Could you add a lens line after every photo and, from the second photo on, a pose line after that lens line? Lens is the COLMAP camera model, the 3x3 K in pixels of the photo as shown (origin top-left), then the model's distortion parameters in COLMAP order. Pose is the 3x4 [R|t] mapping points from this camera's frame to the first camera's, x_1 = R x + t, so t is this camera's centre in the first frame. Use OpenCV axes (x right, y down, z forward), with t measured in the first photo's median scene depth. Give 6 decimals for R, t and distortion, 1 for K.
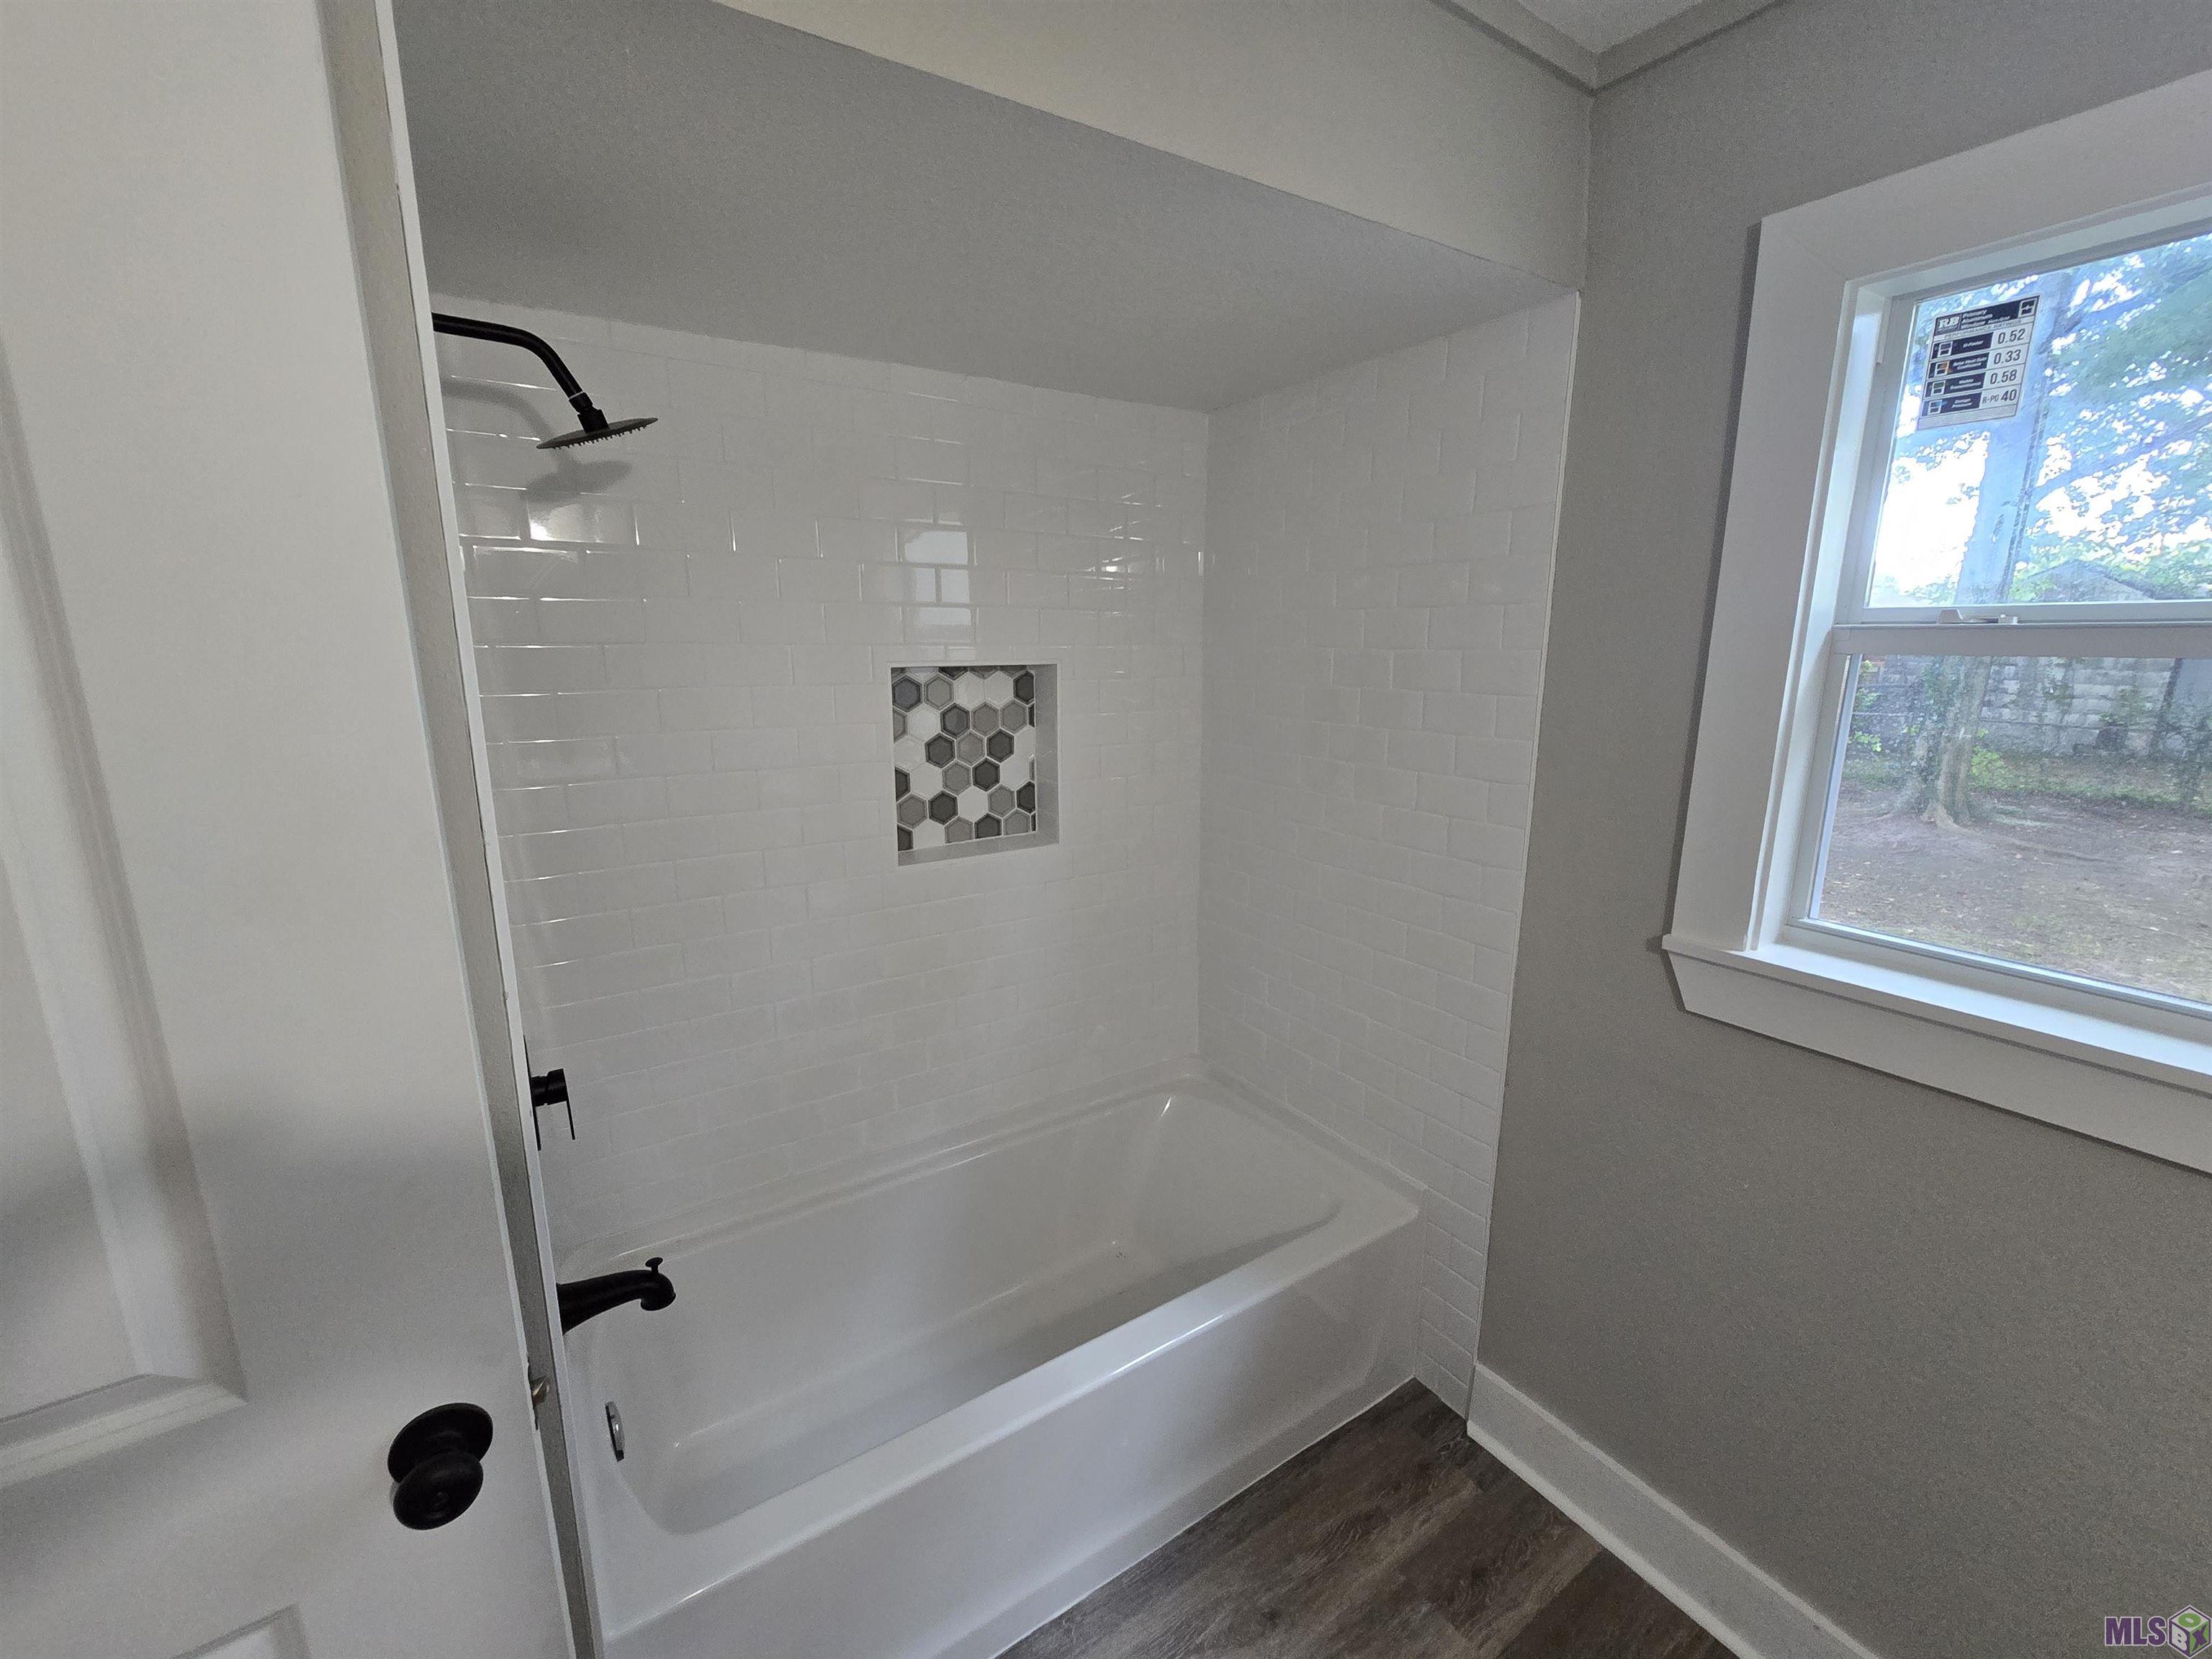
lens RADIAL K [[910.0, 0, 1102.4], [0, 910.0, 827.9], [0, 0, 1]] dist [-0.006554, 0.001095]
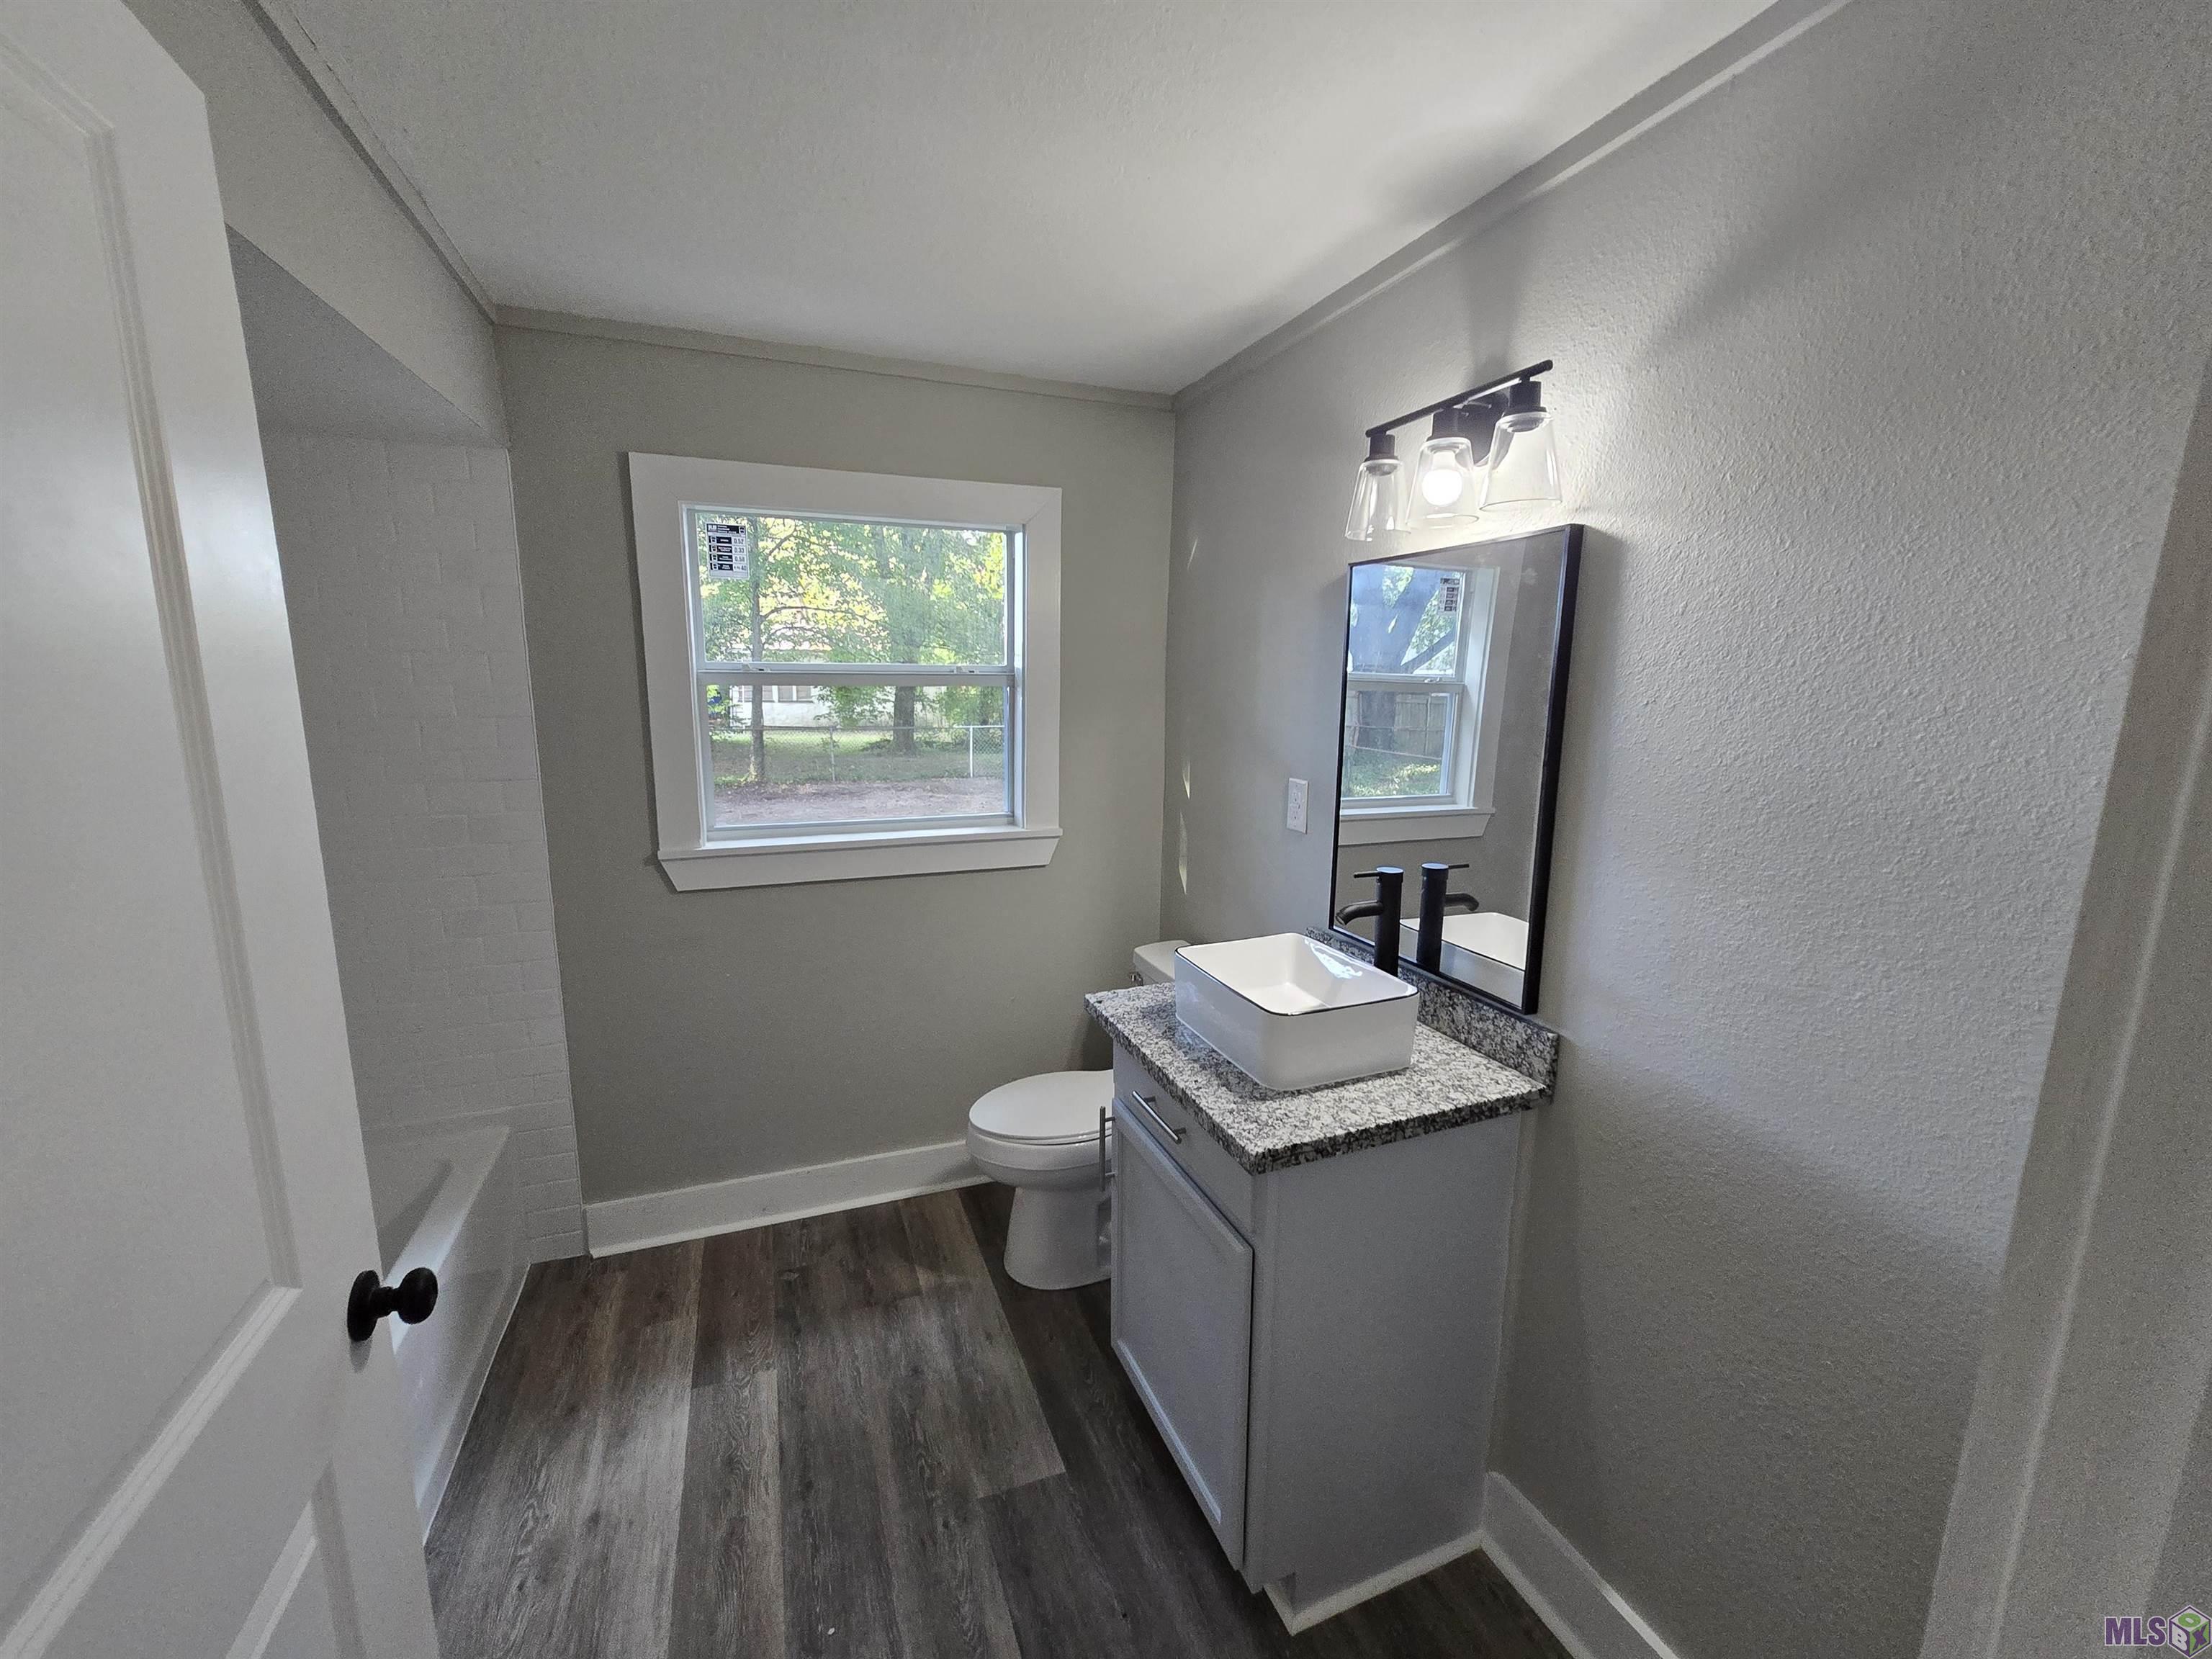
lens RADIAL K [[910.0, 0, 1113.5], [0, 910.0, 835.4], [0, 0, 1]] dist [-0.006554, 0.001095]
pose [[0.211054, -0.166507, 0.963188, -0.767944], [0.196764, 0.972451, 0.124993, 0.041644], [-0.957465, 0.163140, 0.238002, -0.208981]]
